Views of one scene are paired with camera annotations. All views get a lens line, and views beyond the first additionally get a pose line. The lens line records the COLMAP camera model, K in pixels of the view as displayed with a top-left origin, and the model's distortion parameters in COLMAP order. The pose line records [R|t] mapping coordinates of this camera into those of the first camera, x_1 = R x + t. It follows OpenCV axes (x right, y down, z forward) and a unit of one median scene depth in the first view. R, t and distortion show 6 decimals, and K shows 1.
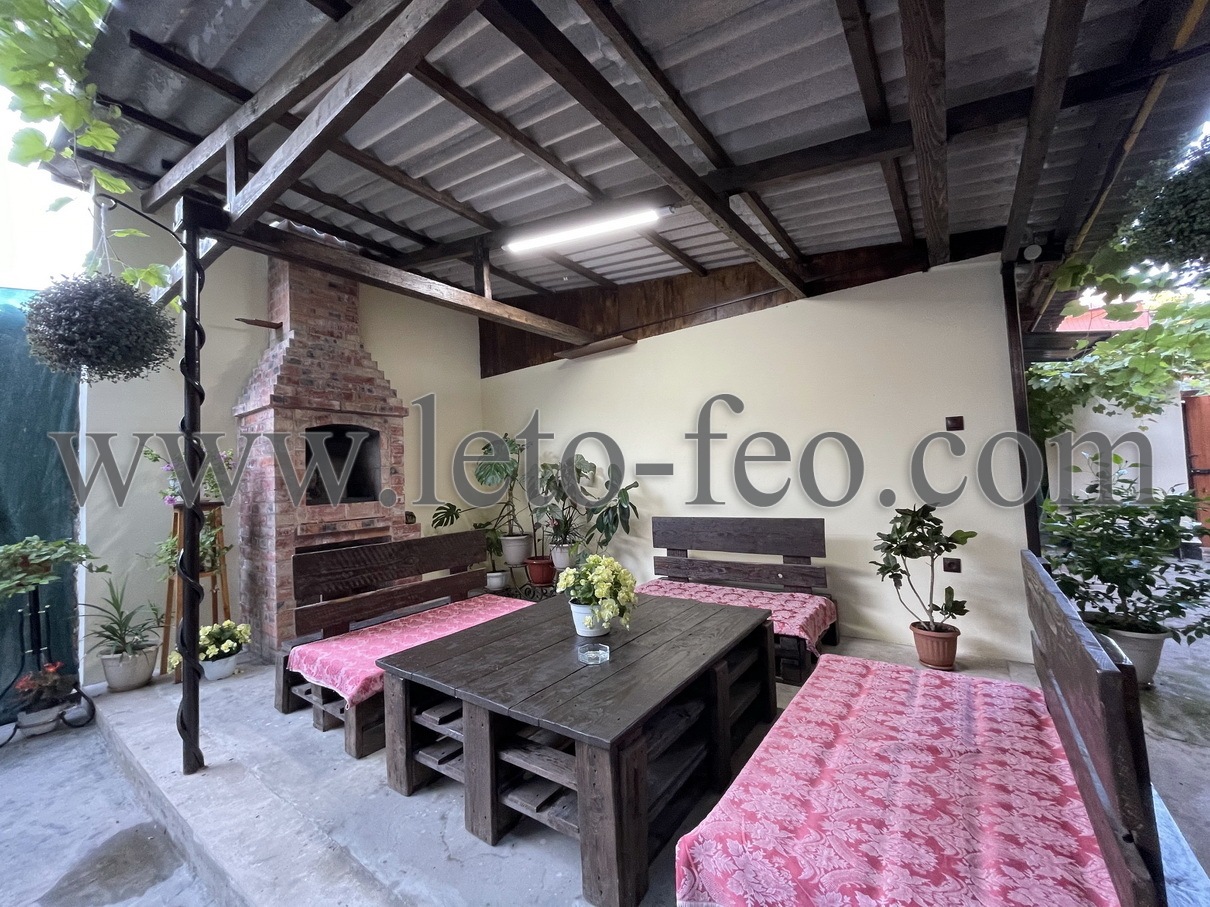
lens RADIAL K [[487.5, 0, 597.5], [0, 487.5, 454.7], [0, 0, 1]] dist [-0.002737, -0.001421]
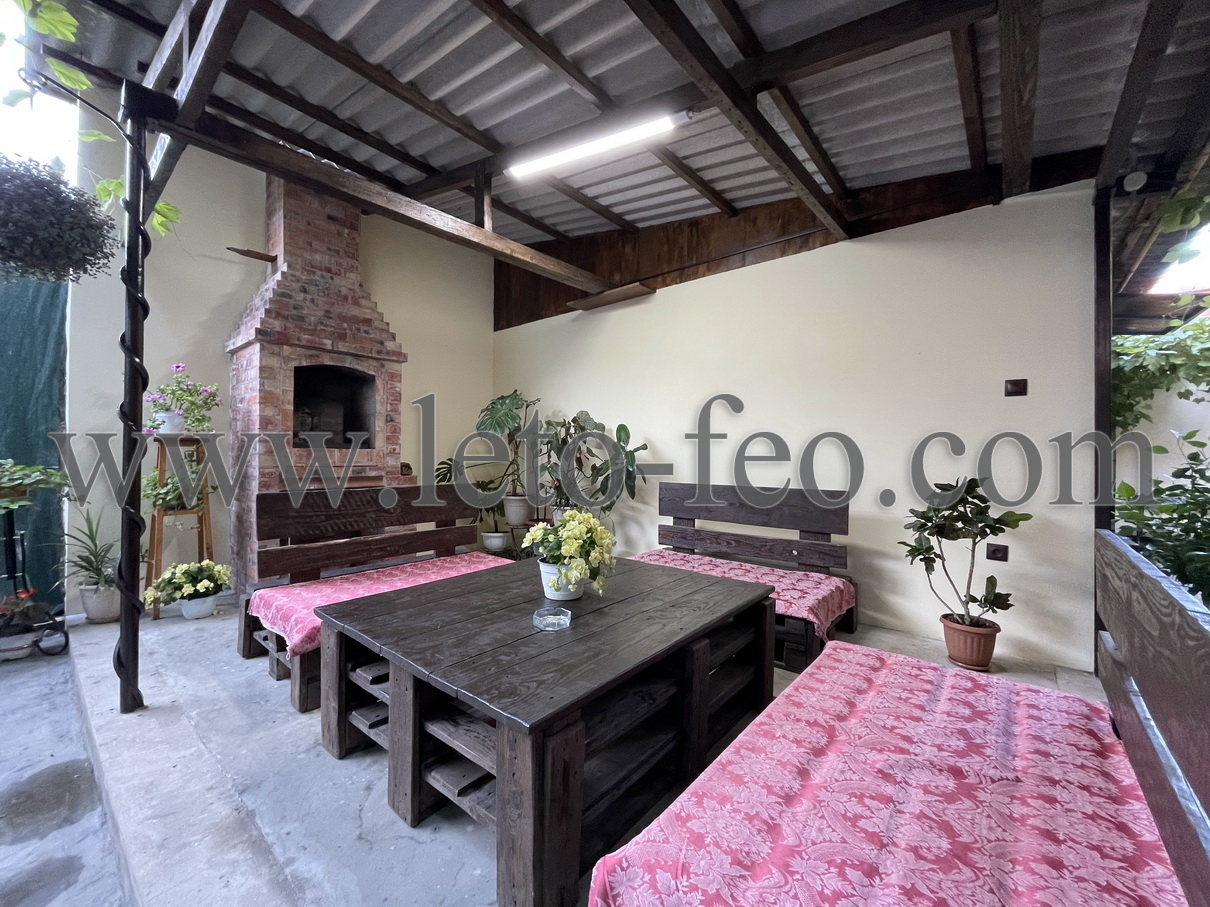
lens RADIAL K [[487.5, 0, 597.3], [0, 487.5, 454.2], [0, 0, 1]] dist [-0.002737, -0.001421]
pose [[0.996537, 0.052801, -0.064227, 0.073535], [-0.049475, 0.997404, 0.052317, 0.047034], [0.066823, -0.048958, 0.996563, 0.109645]]
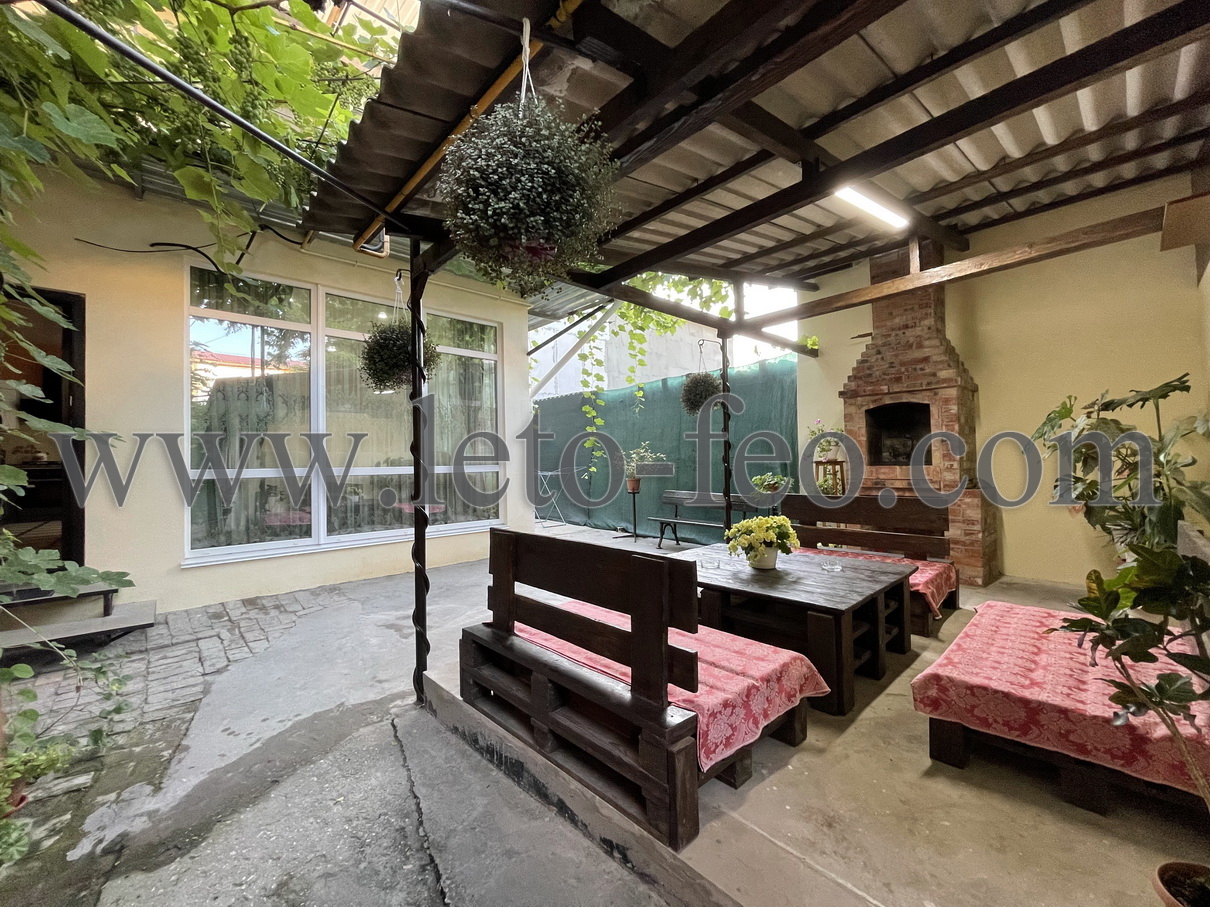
lens RADIAL K [[485.4, 0, 597.4], [0, 485.4, 455.4], [0, 0, 1]] dist [-0.003894, 0.000087]
pose [[-0.187552, 0.033699, -0.981677, 1.126465], [0.080993, 0.996539, 0.018735, -0.017379], [0.978910, -0.075995, -0.189632, 0.642257]]
